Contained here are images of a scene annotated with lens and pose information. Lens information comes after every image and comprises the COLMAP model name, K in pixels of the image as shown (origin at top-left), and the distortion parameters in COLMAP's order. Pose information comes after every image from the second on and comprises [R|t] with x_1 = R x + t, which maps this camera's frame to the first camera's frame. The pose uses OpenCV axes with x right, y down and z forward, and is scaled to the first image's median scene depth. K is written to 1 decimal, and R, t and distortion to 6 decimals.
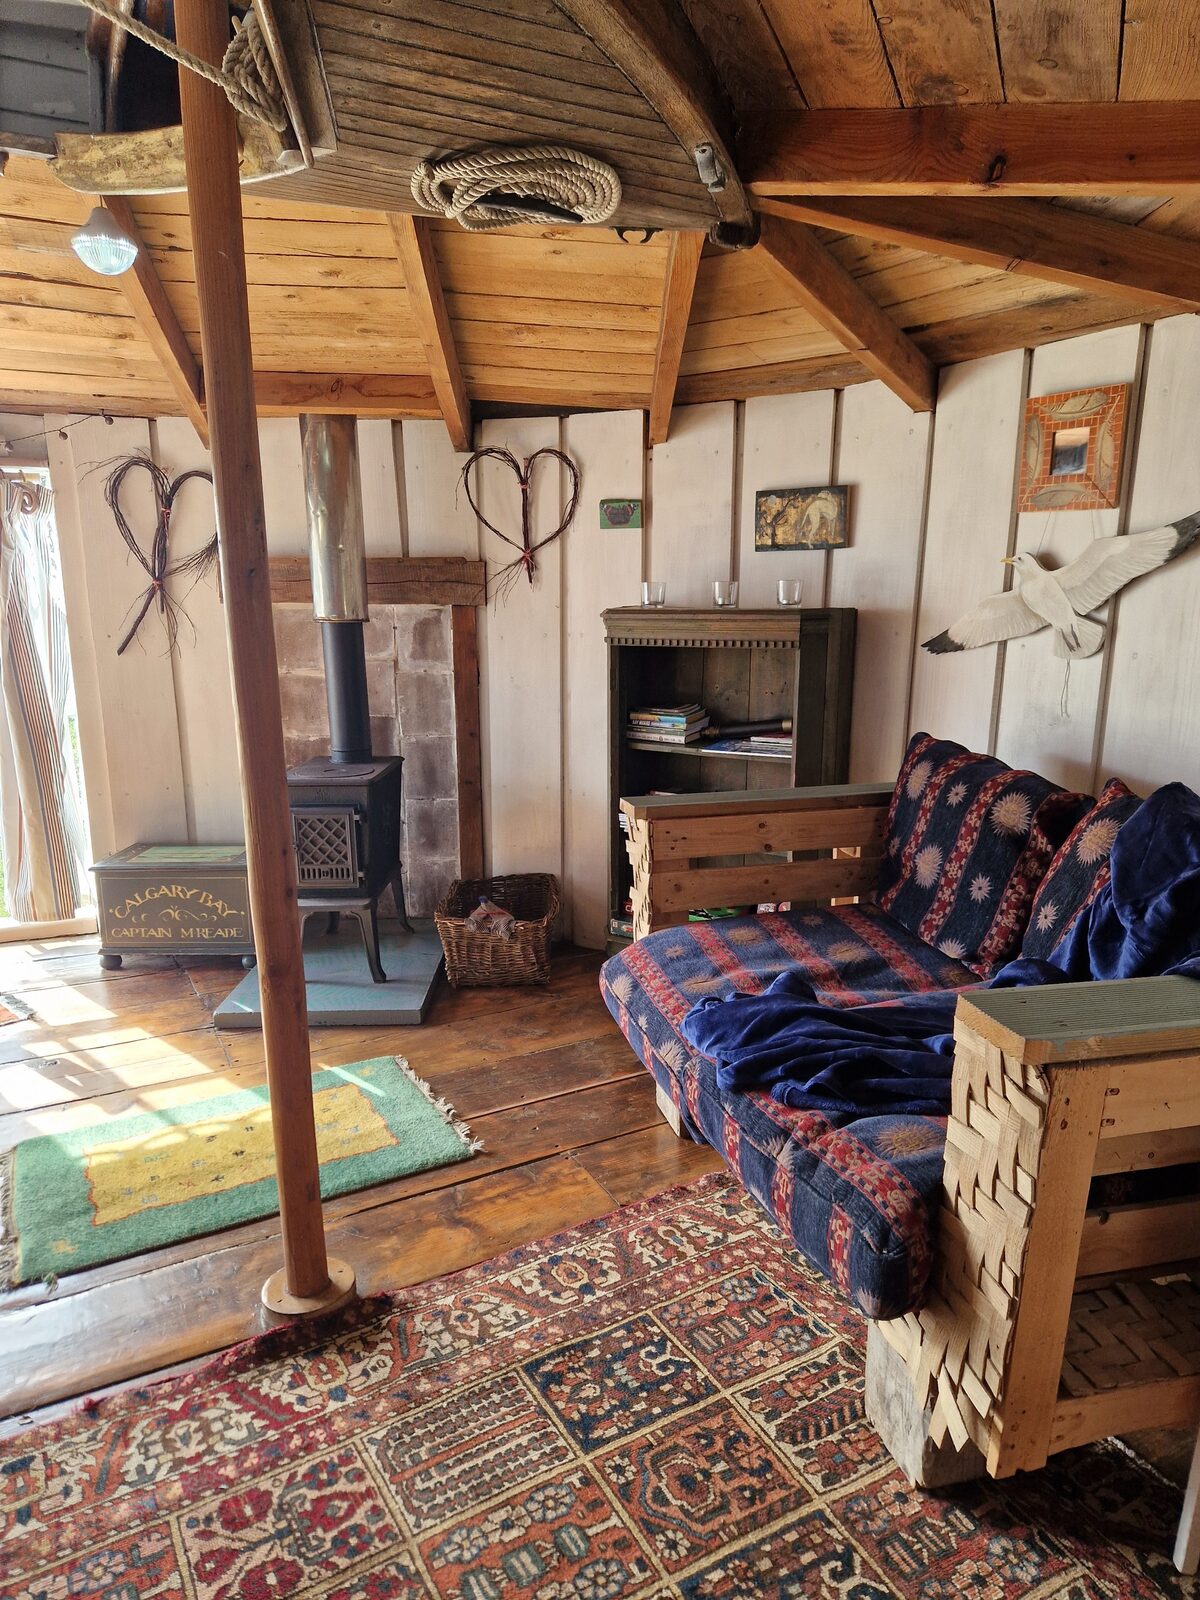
lens RADIAL K [[1073.1, 0, 574.4], [0, 1073.1, 822.8], [0, 0, 1]] dist [0.041540, -0.044483]
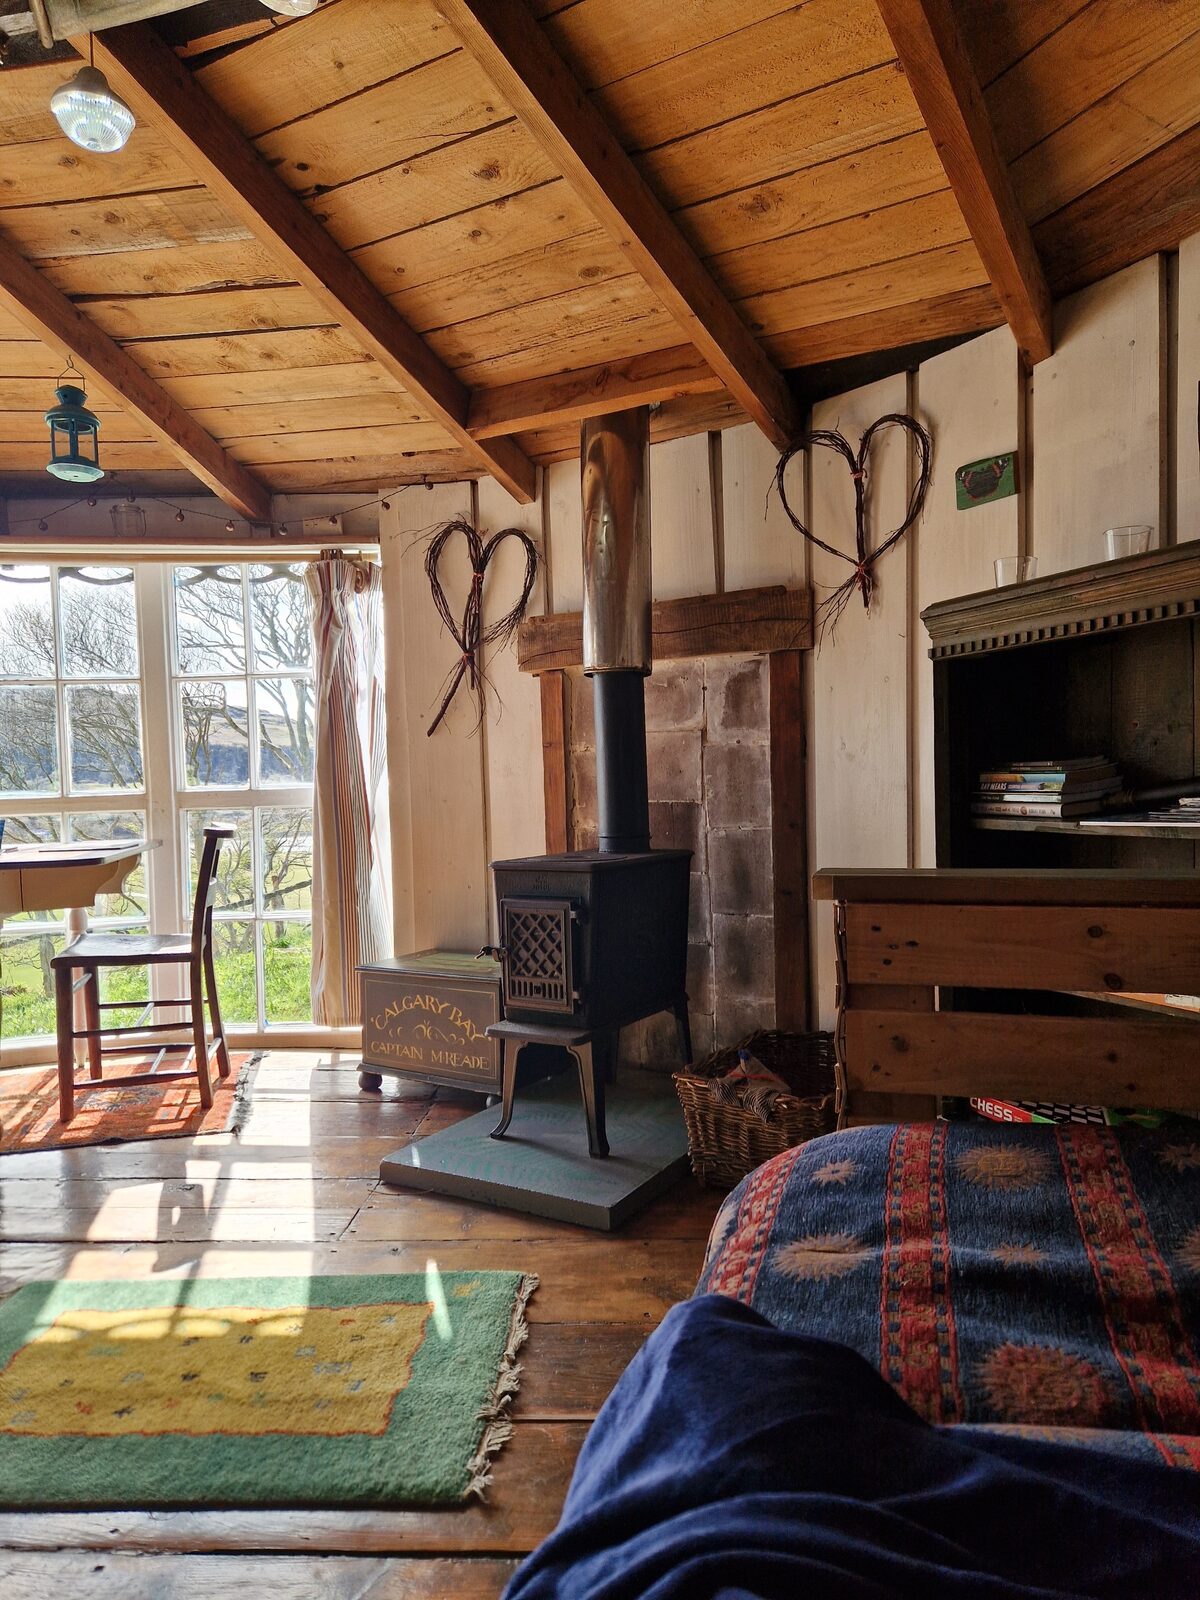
lens RADIAL K [[1048.6, 0, 600.0], [0, 1048.6, 800.0], [0, 0, 1]] dist [0.086345, -0.096784]
pose [[0.856924, -0.002658, -0.515435, 0.168849], [-0.096412, 0.981511, -0.165348, 0.032251], [0.506345, 0.191385, 0.840825, 0.362135]]
